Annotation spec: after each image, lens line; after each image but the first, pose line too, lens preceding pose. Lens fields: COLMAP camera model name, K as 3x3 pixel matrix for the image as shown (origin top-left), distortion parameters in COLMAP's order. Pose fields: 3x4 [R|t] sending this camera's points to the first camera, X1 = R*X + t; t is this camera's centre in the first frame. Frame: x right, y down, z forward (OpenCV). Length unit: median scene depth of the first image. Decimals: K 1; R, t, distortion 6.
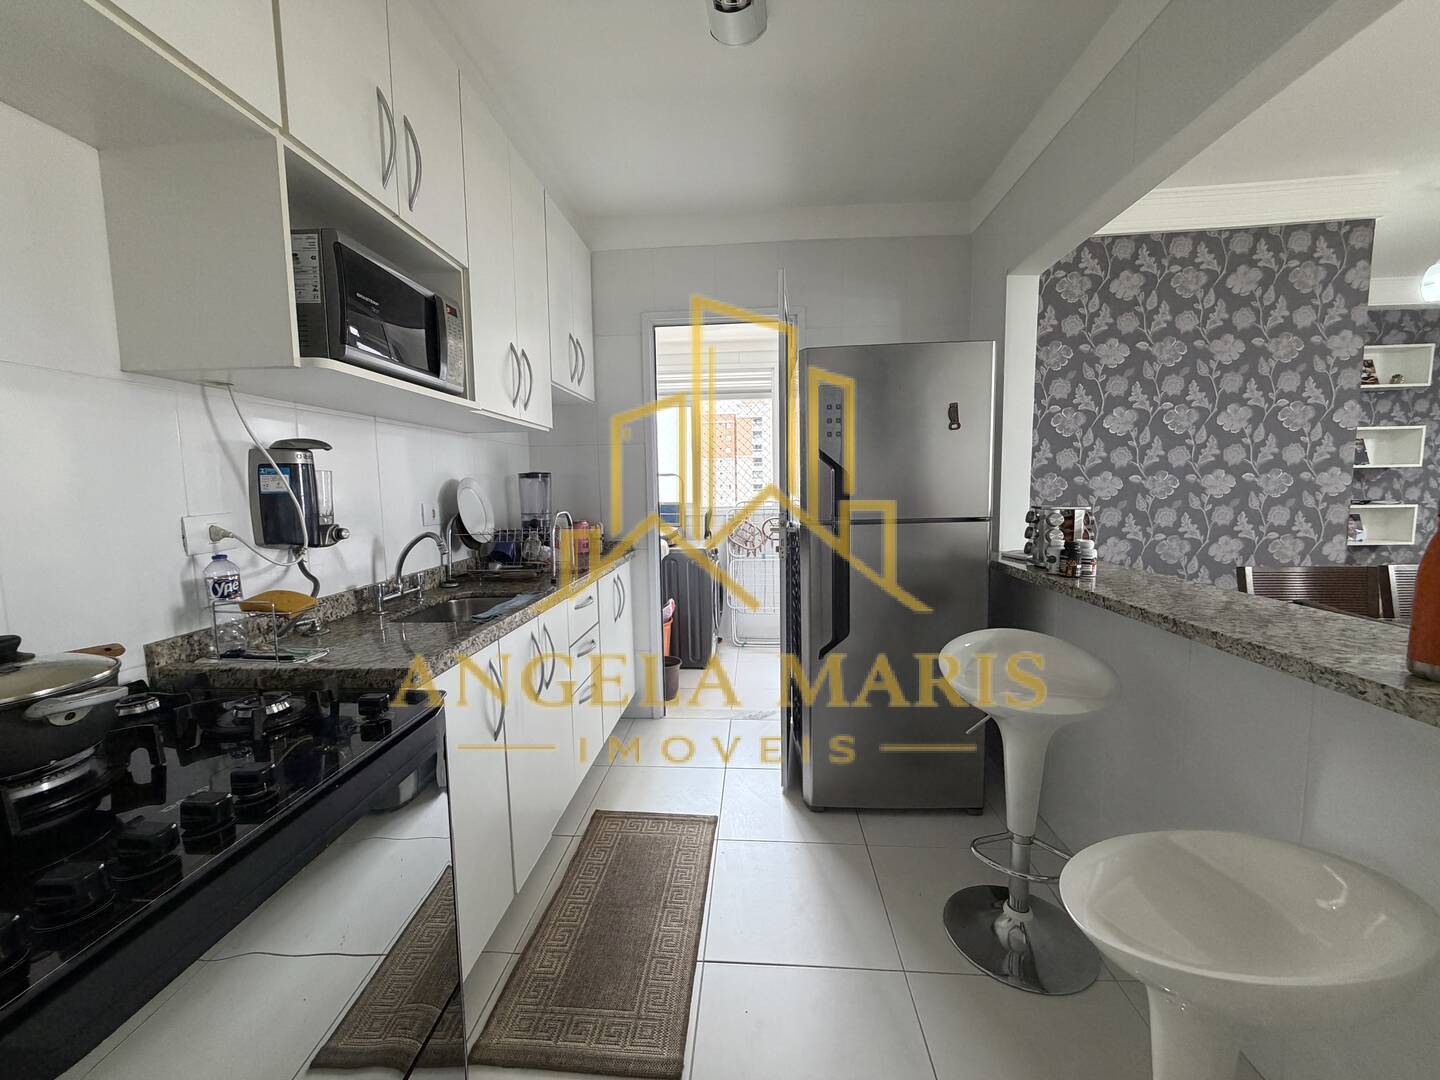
lens RADIAL K [[580.9, 0, 710.6], [0, 580.9, 542.4], [0, 0, 1]] dist [-0.000658, -0.000227]
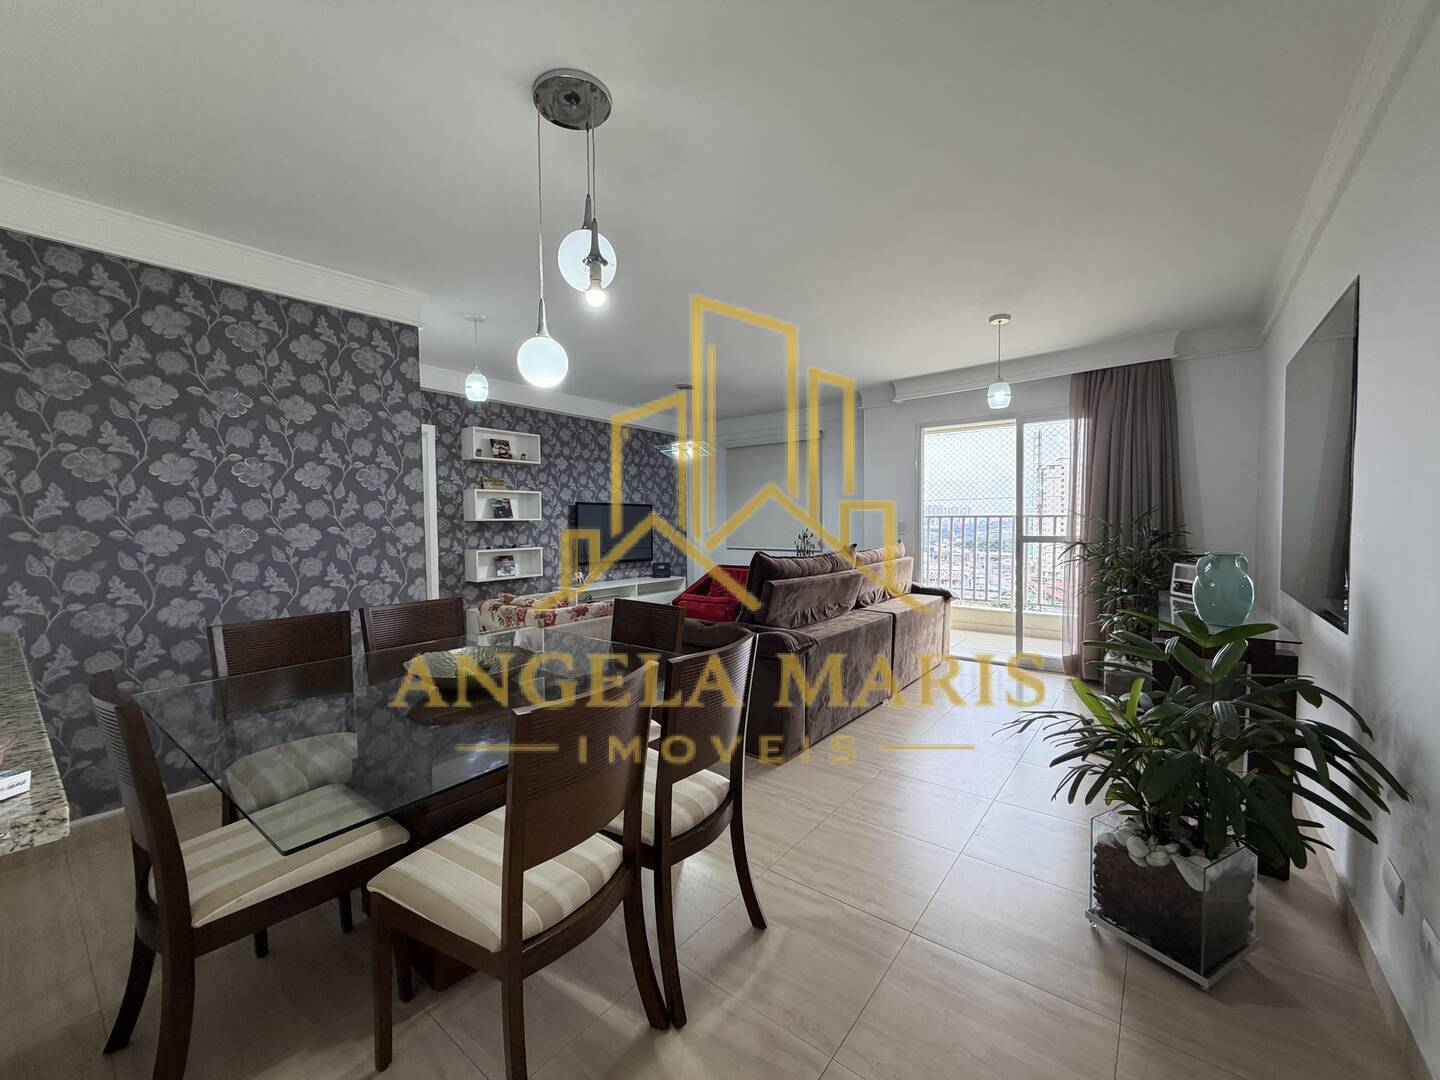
lens RADIAL K [[429.7, 0, 722.1], [0, 429.7, 533.4], [0, 0, 1]] dist [0.000758, 0.000026]
pose [[0.663139, -0.013890, 0.748367, 0.981729], [0.079316, 0.995502, -0.051806, -0.010074], [-0.744282, 0.093712, 0.661258, -0.080849]]
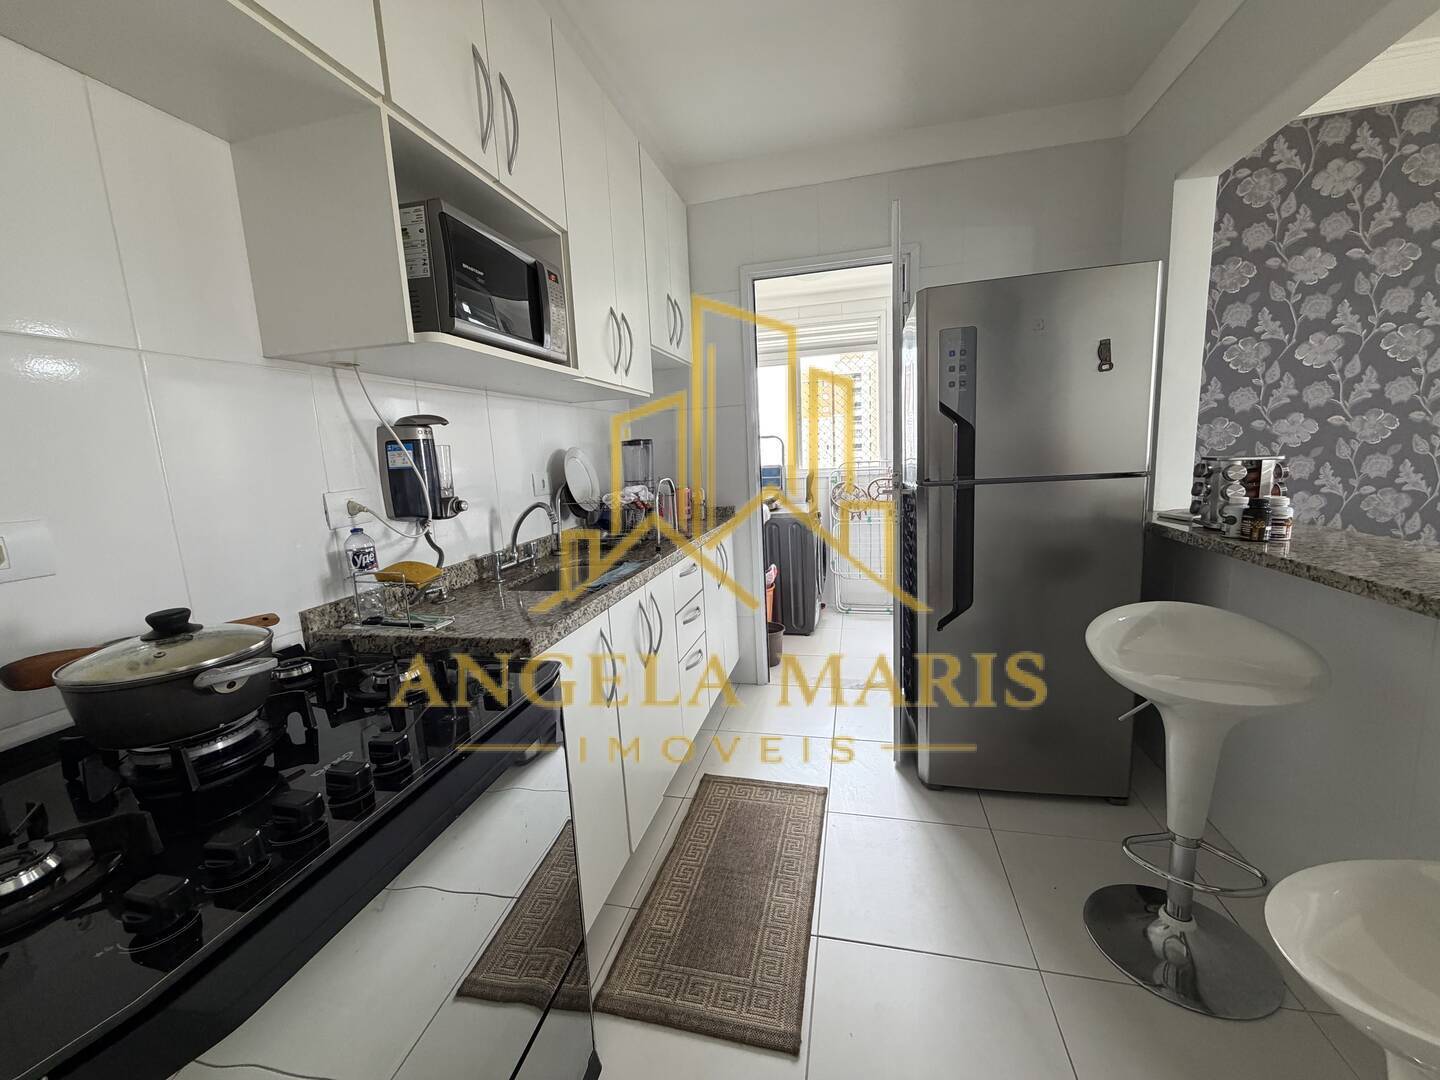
lens RADIAL K [[580.9, 0, 707.3], [0, 580.9, 545.7], [0, 0, 1]] dist [-0.000658, -0.000227]
pose [[0.984999, -0.006106, -0.172449, -0.012549], [0.017889, 0.997602, 0.066859, -0.002879], [0.171627, -0.068941, 0.982747, 0.027067]]
